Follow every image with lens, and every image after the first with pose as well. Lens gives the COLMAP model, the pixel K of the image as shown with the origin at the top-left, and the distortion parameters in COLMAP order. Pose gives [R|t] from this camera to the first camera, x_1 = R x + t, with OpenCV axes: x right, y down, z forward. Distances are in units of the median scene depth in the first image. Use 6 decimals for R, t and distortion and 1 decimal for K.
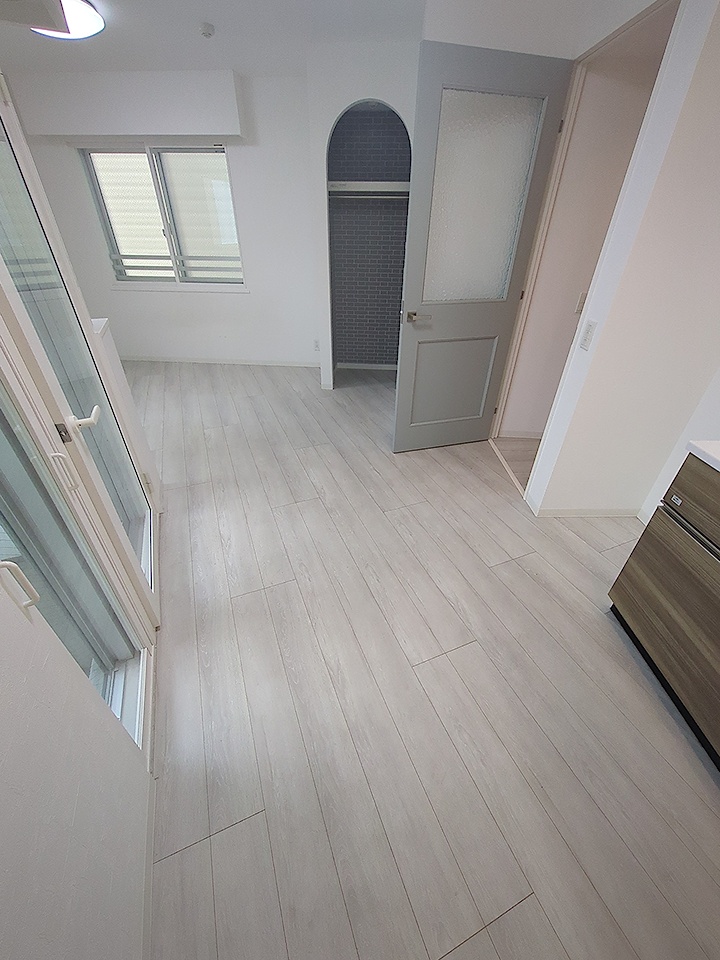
lens RADIAL K [[379.1, 0, 360.3], [0, 379.1, 480.2], [0, 0, 1]] dist [-0.000996, 0.000067]
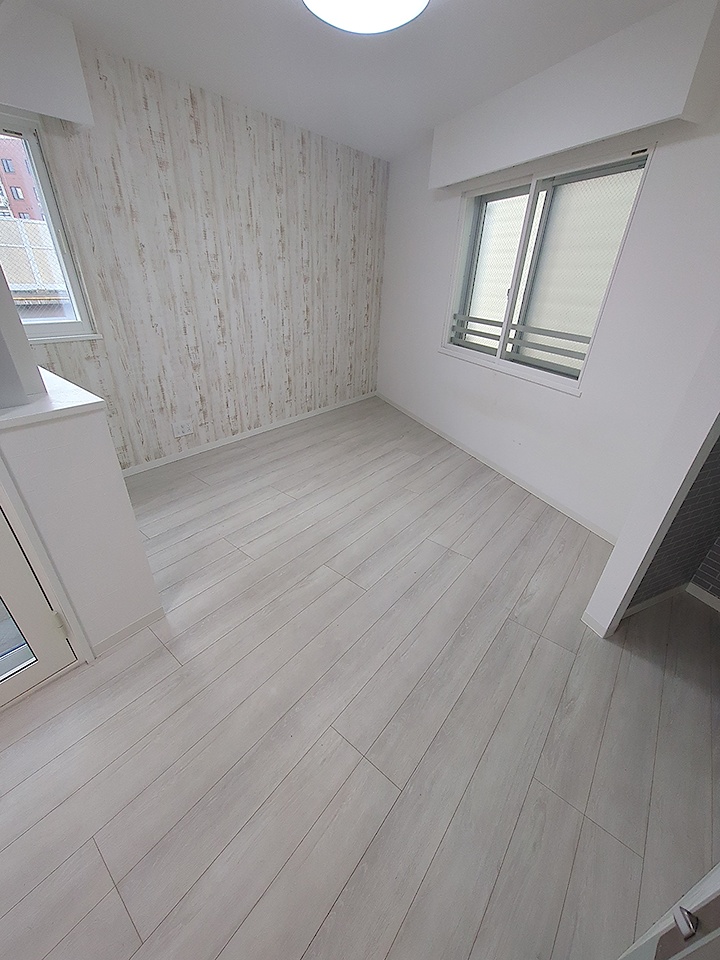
lens RADIAL K [[379.1, 0, 358.4], [0, 379.1, 482.3], [0, 0, 1]] dist [-0.000996, 0.000067]
pose [[0.472340, 0.429349, -0.769776, 0.057152], [-0.519507, 0.841130, 0.150374, -0.329628], [0.712045, 0.328876, 0.620349, 0.494065]]
